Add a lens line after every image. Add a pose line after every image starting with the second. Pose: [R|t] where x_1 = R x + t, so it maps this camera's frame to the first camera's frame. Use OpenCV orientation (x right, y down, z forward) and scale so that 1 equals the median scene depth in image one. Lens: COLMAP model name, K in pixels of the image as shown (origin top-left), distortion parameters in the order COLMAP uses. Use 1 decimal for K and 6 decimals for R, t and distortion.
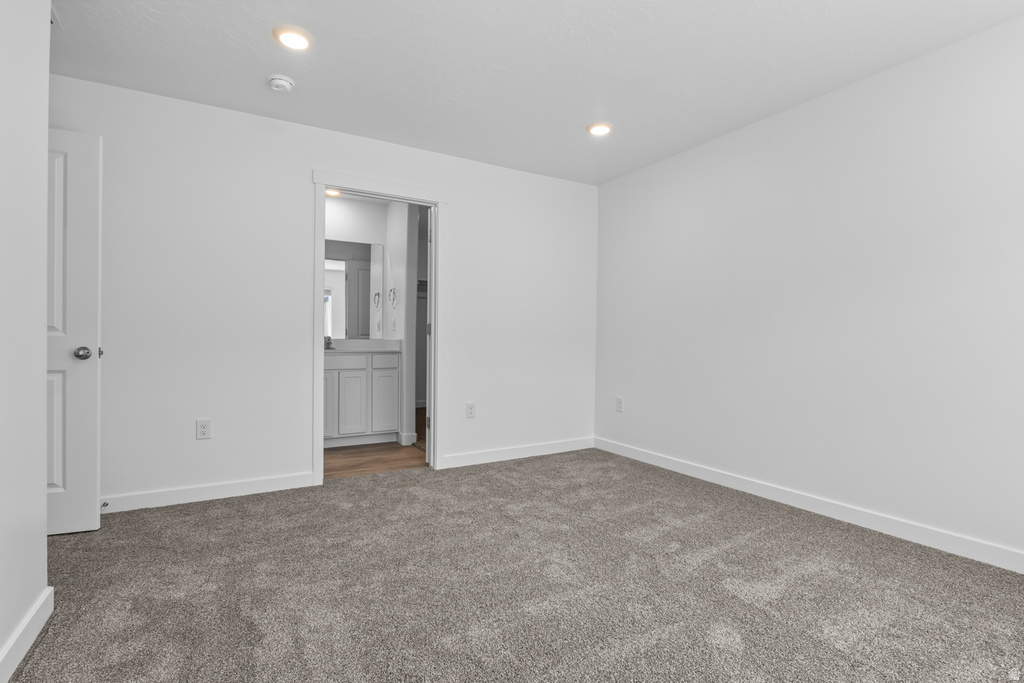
lens RADIAL K [[497.4, 0, 528.2], [0, 497.4, 343.2], [0, 0, 1]] dist [0.001515, 0.000231]
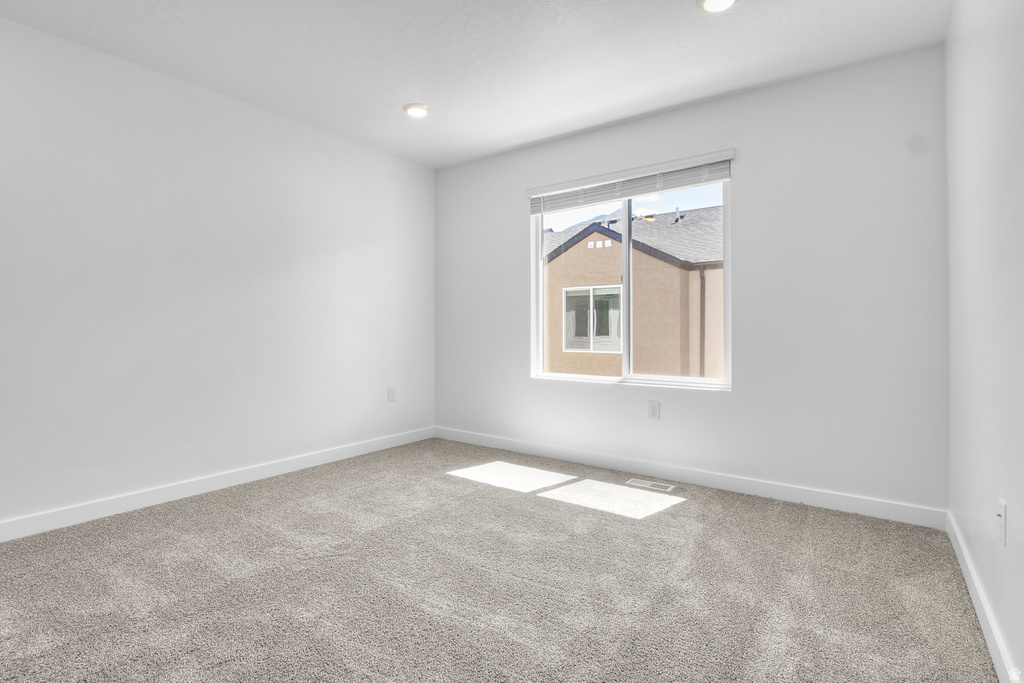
lens RADIAL K [[492.7, 0, 512.6], [0, 492.7, 354.8], [0, 0, 1]] dist [-0.003650, -0.000060]
pose [[-0.384762, -0.060693, 0.921018, -0.701985], [-0.003488, 0.997924, 0.064304, -0.013006], [-0.923009, 0.021529, -0.384175, 0.961599]]
